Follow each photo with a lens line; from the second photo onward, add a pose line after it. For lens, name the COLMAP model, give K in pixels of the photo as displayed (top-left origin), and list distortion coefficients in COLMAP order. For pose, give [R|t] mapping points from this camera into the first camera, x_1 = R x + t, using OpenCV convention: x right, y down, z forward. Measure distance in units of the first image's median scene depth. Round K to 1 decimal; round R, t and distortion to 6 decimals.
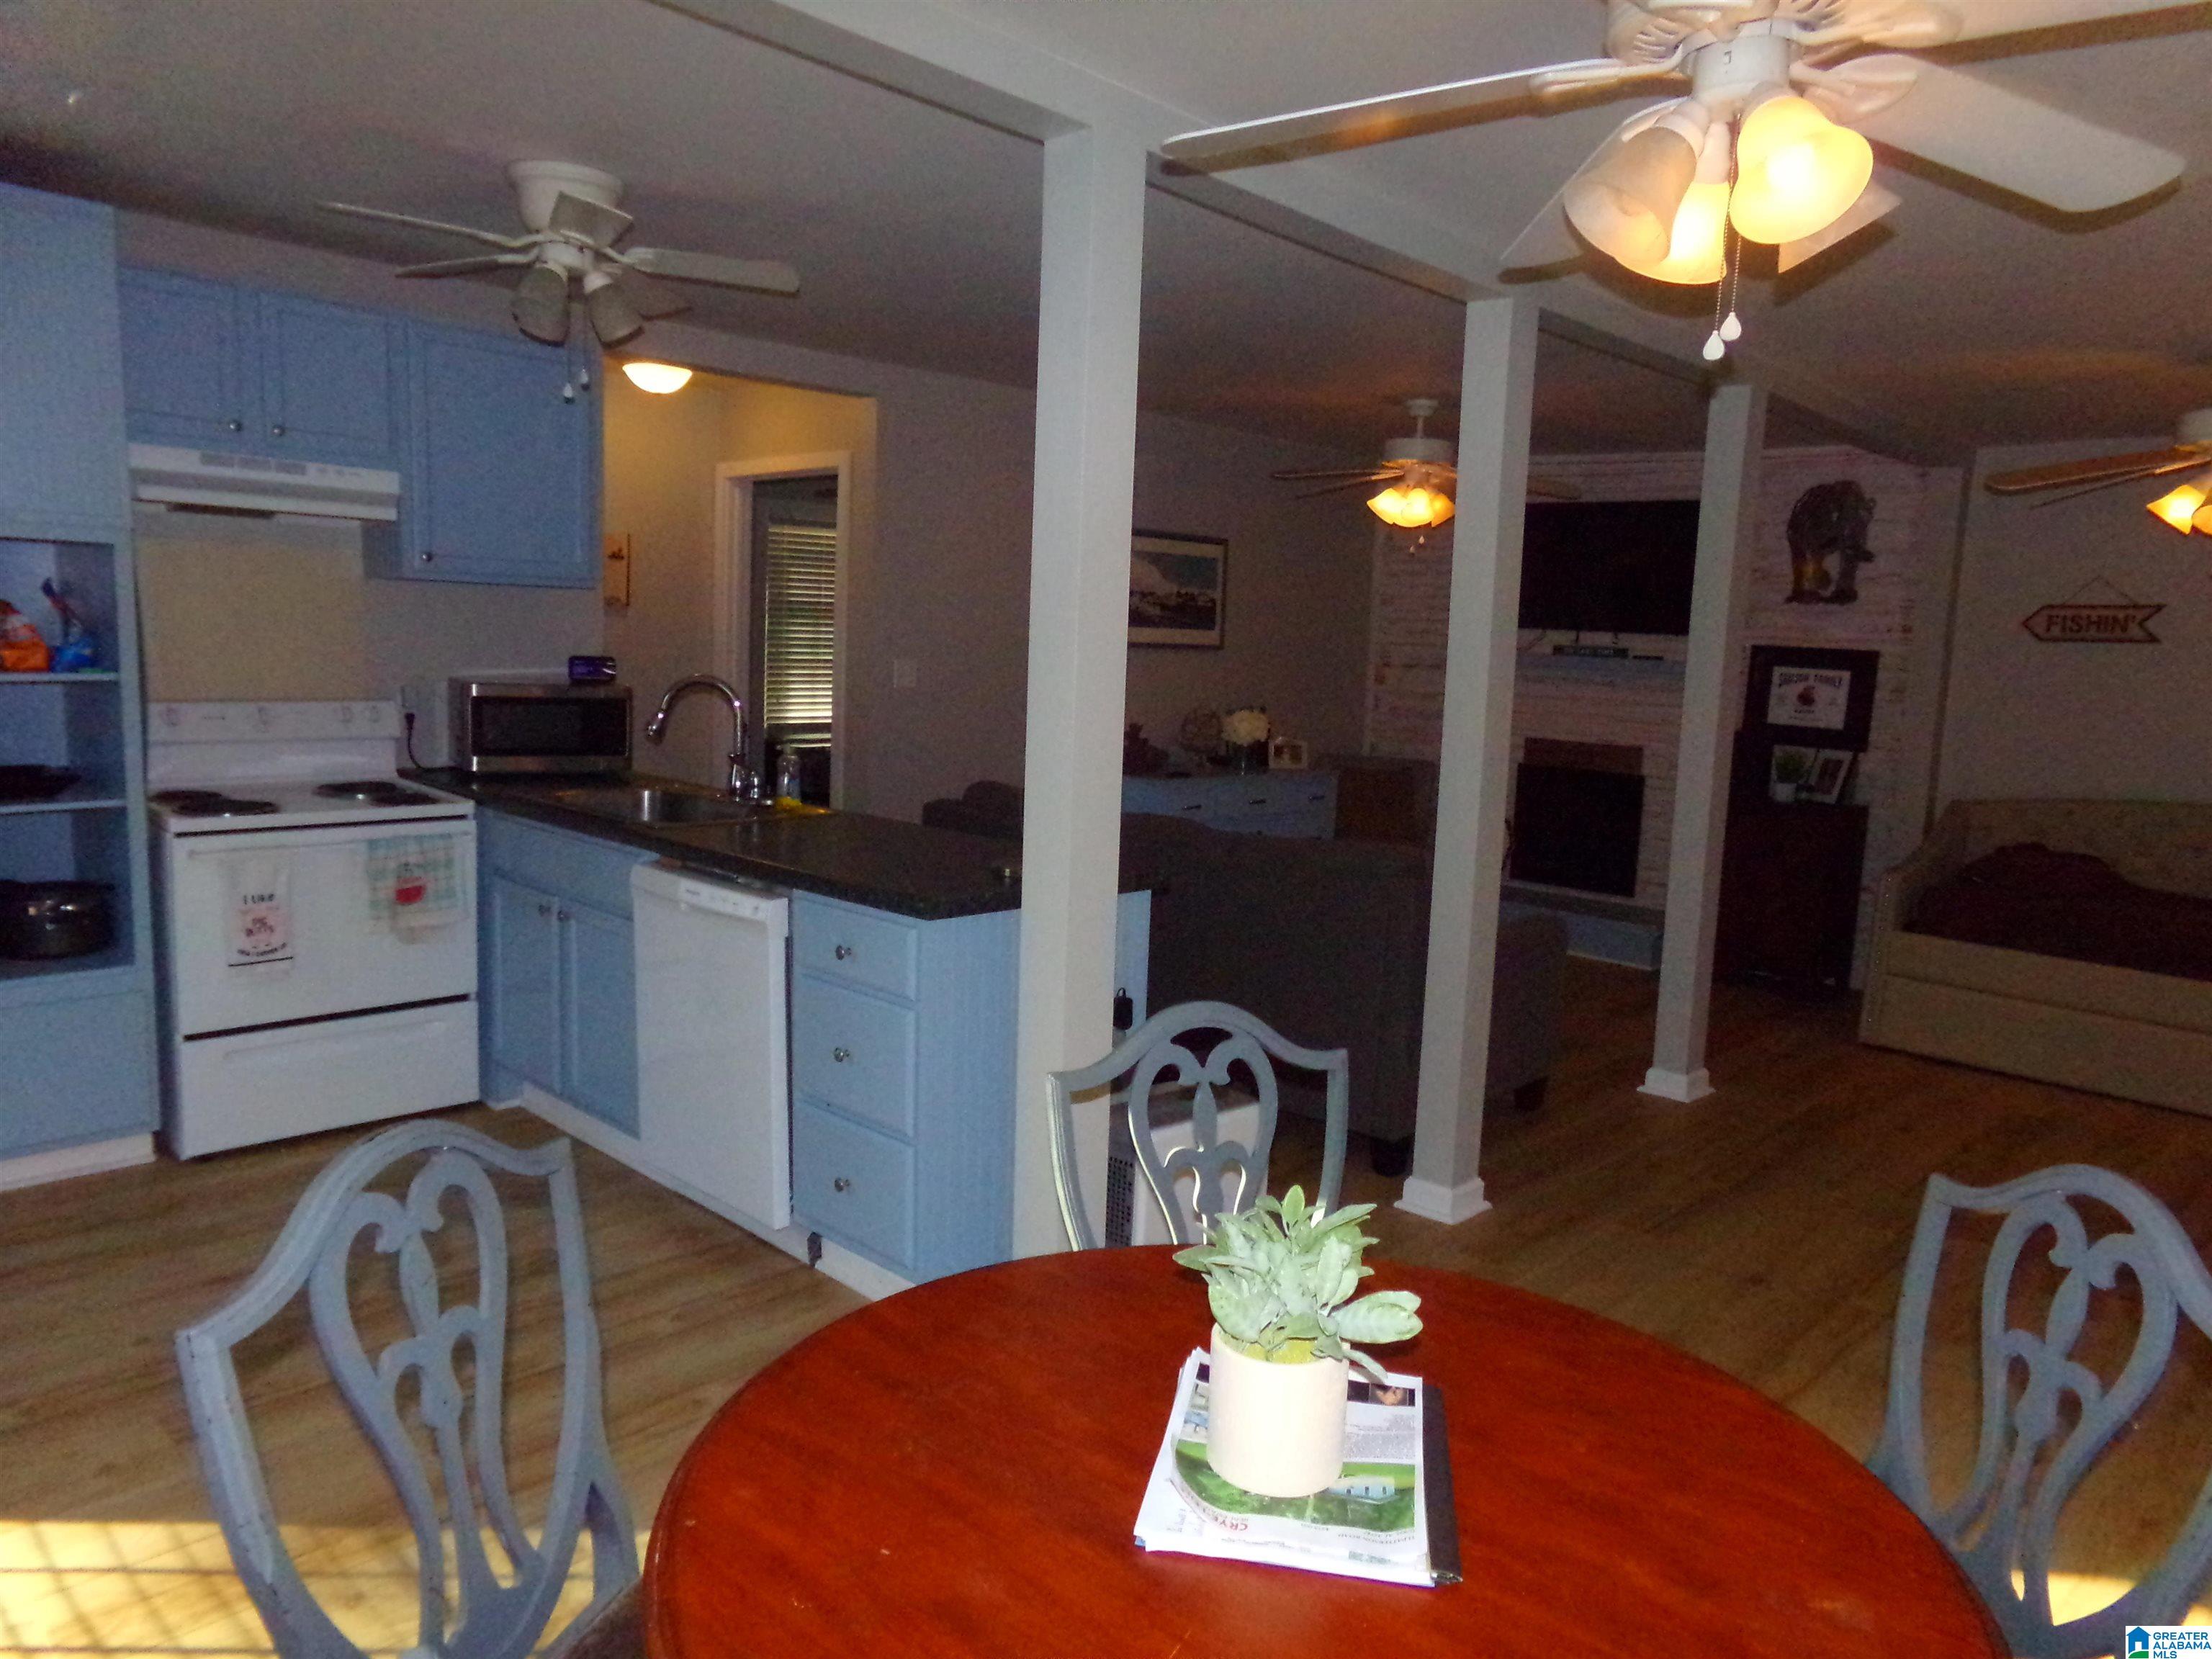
lens RADIAL K [[1520.9, 0, 1106.1], [0, 1520.9, 844.7], [0, 0, 1]] dist [-0.058057, 0.093736]
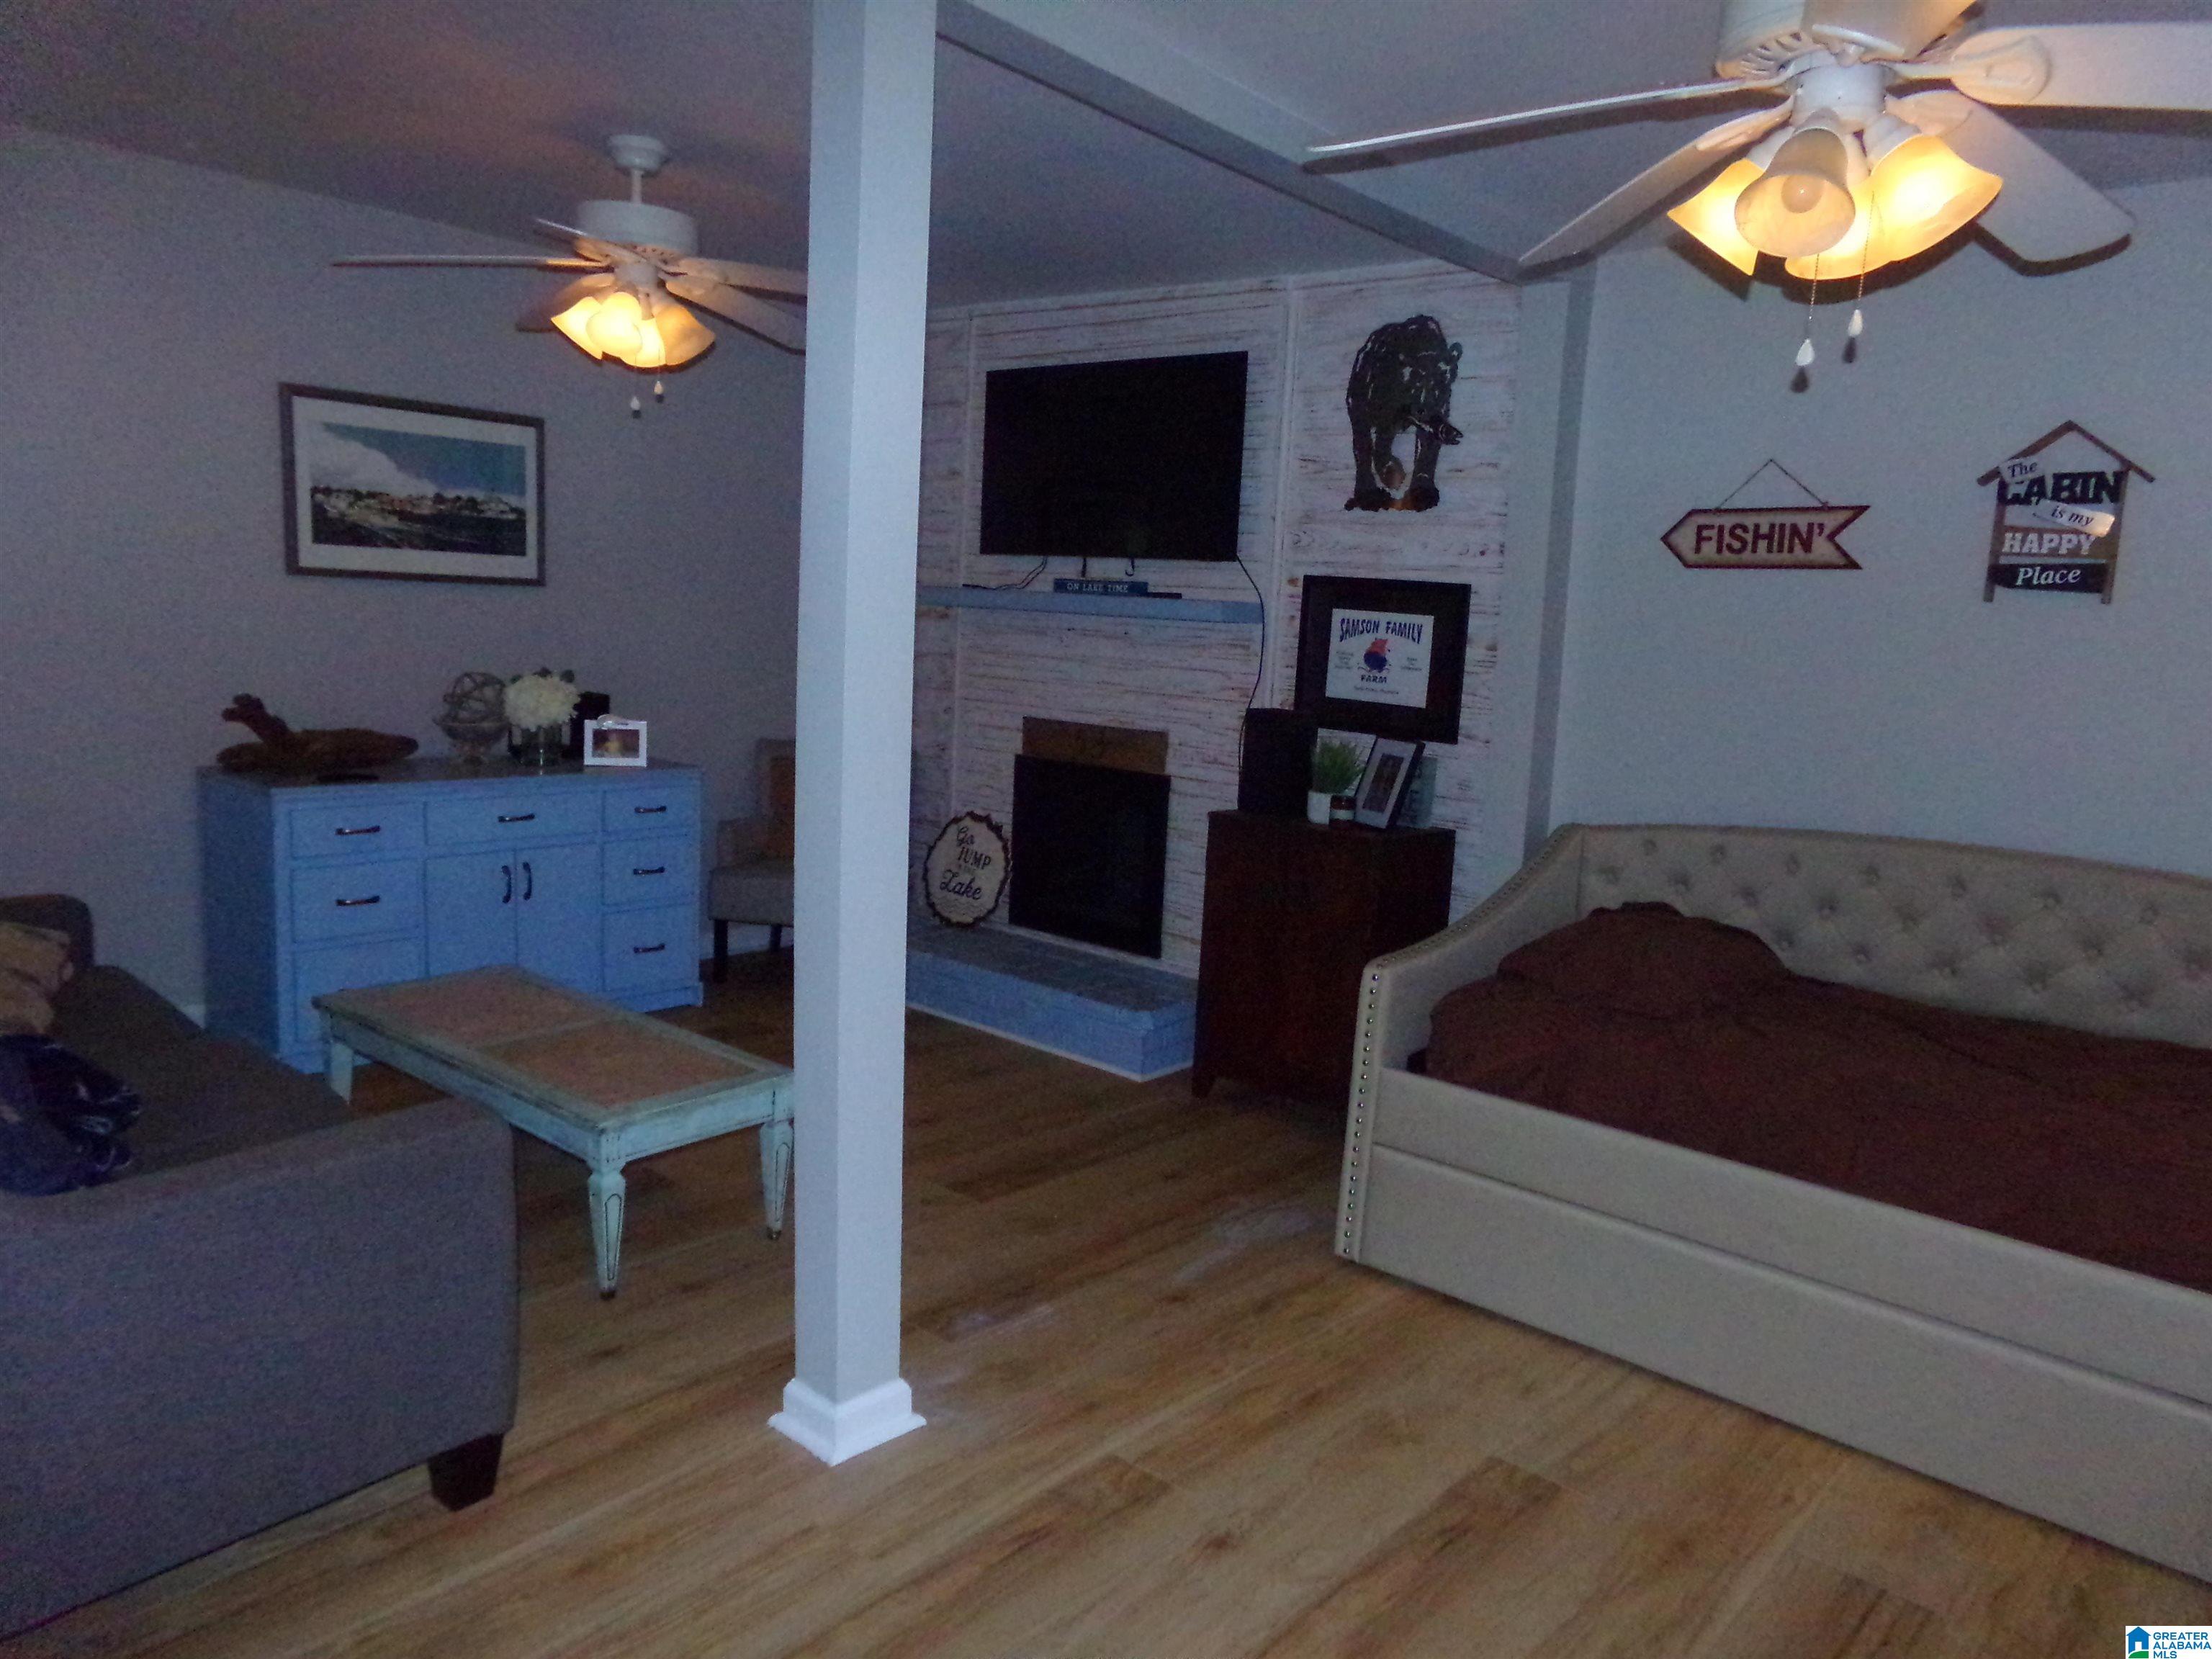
lens RADIAL K [[1520.9, 0, 1098.6], [0, 1520.9, 837.8], [0, 0, 1]] dist [-0.058057, 0.093736]
pose [[0.999369, 0.003838, 0.035313, 0.374930], [-0.004286, 0.999911, 0.012611, -0.033061], [-0.035262, -0.012755, 0.999297, 0.414971]]
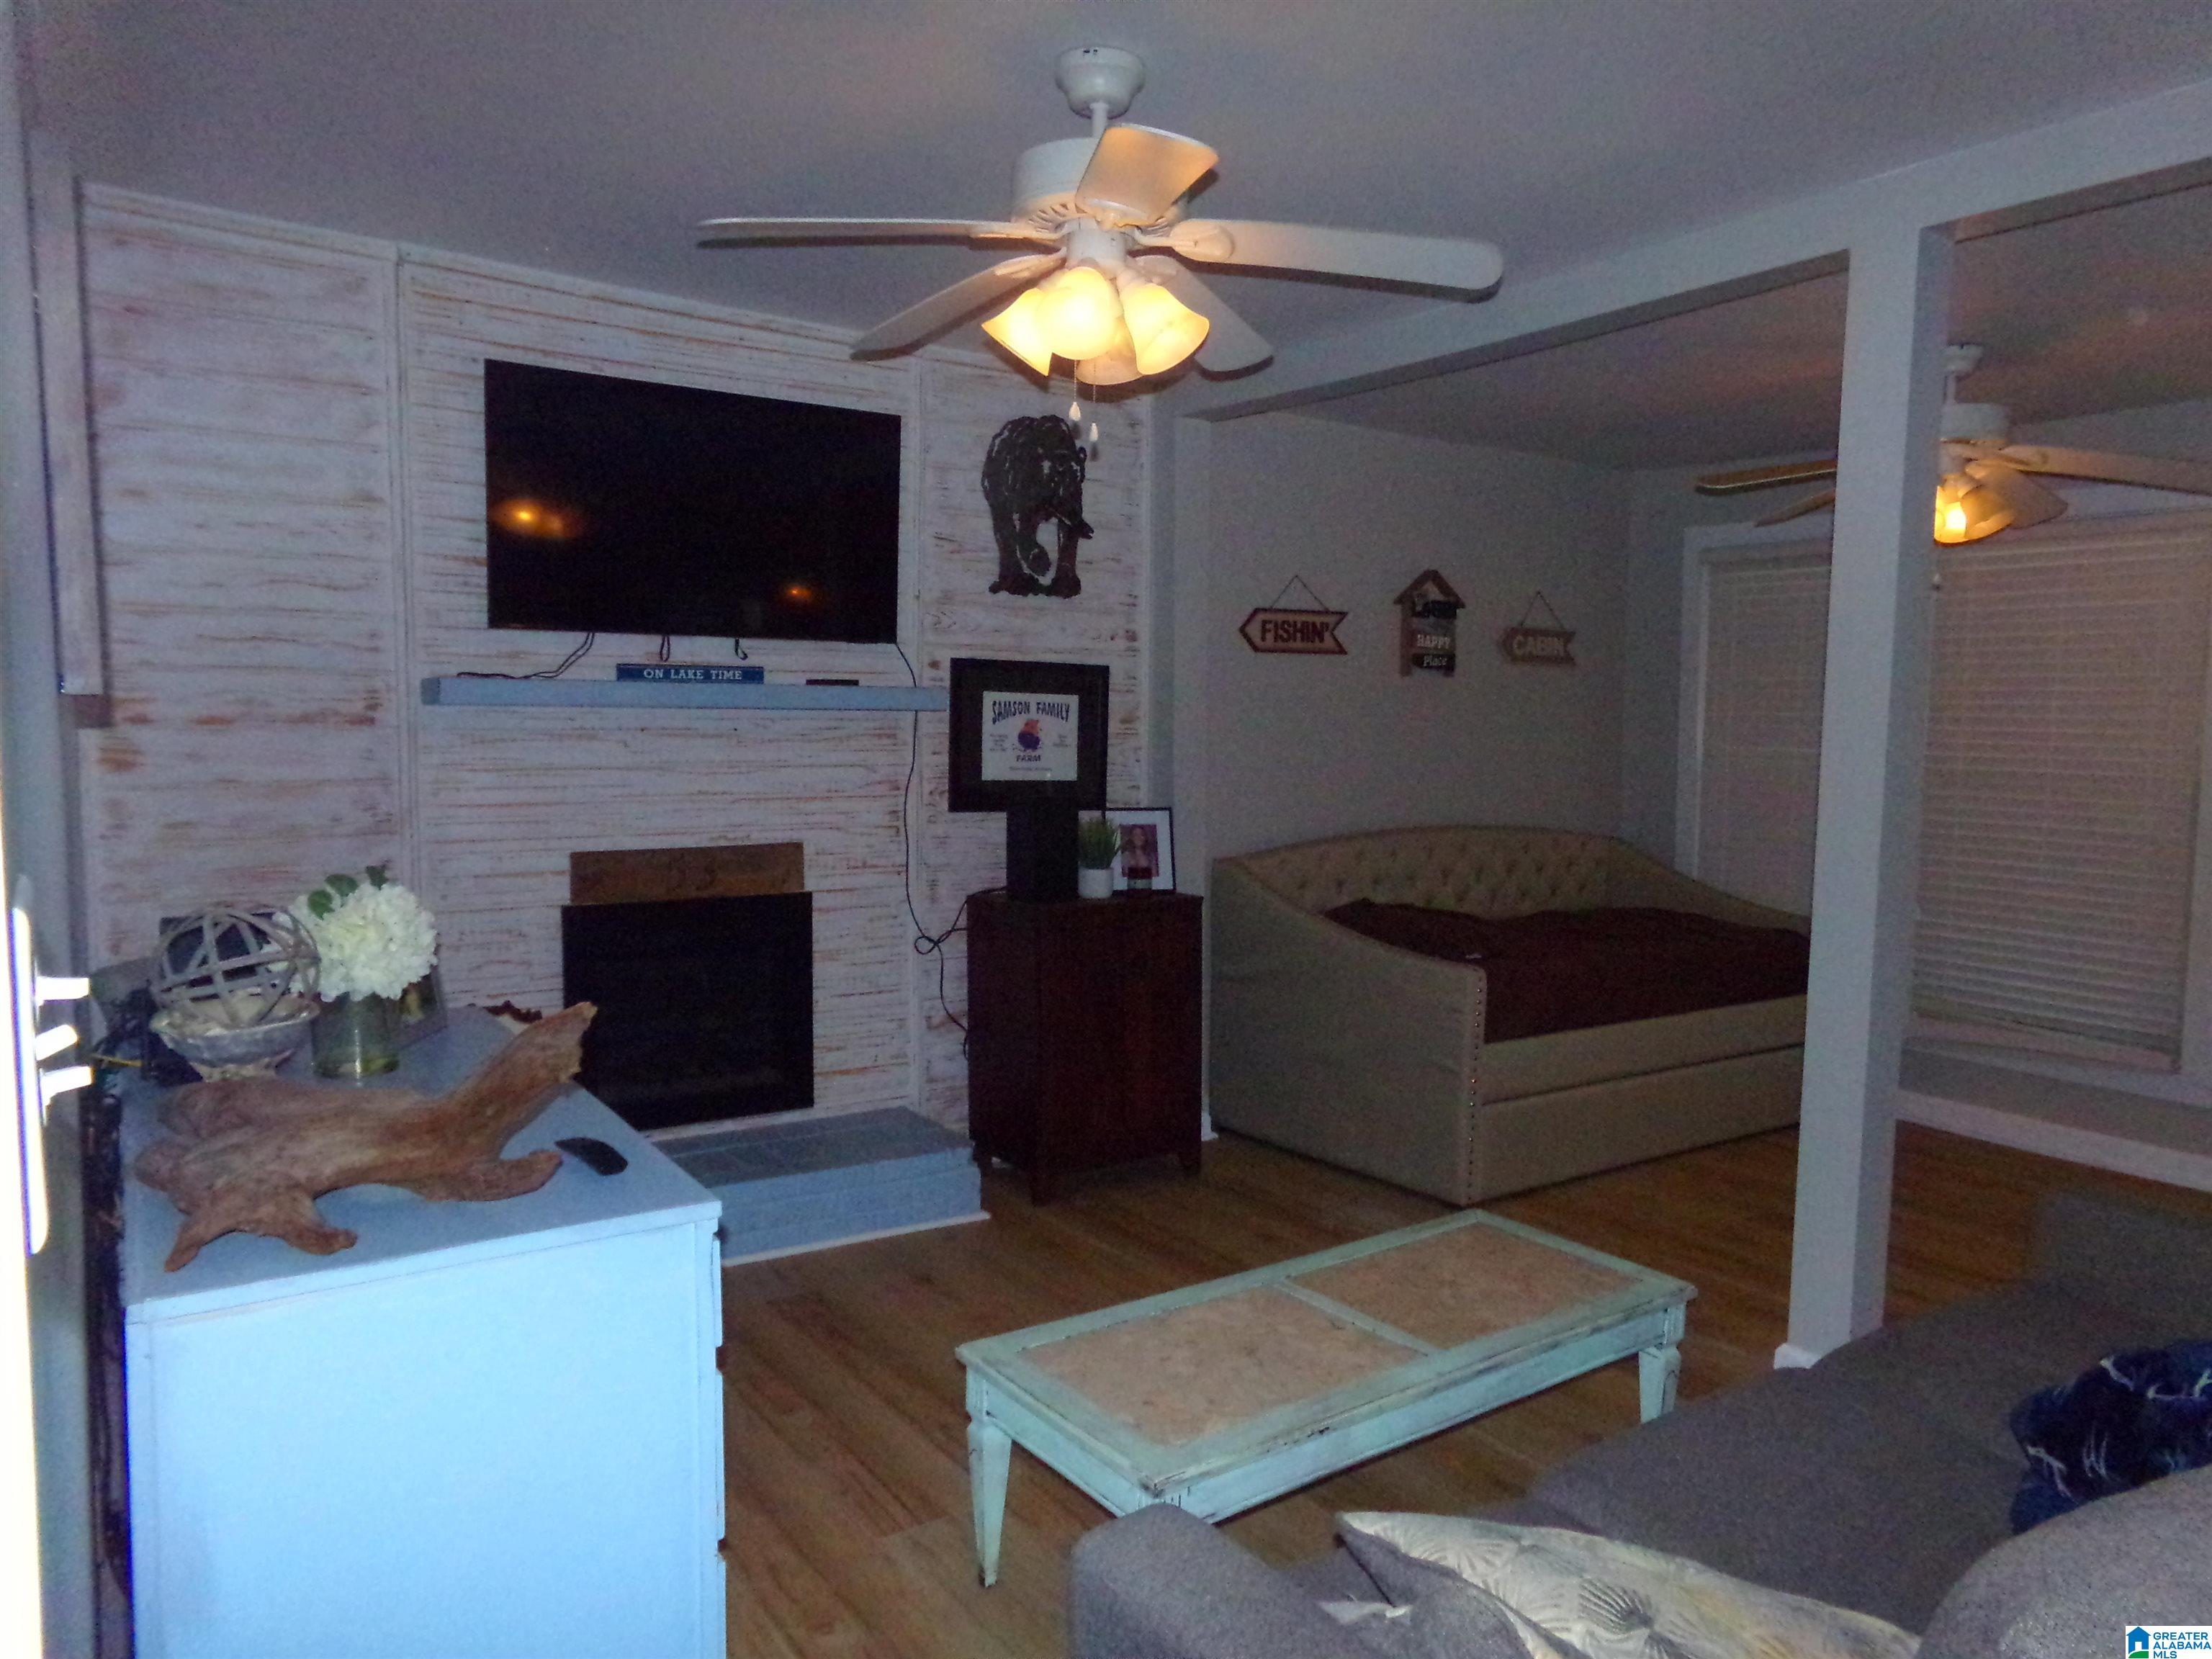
lens RADIAL K [[1520.9, 0, 1067.9], [0, 1520.9, 865.8], [0, 0, 1]] dist [-0.058057, 0.093736]
pose [[0.239229, -0.138617, 0.961018, -0.208655], [0.132487, 0.985160, 0.109119, -0.130188], [-0.961882, 0.101218, 0.254044, 0.947874]]
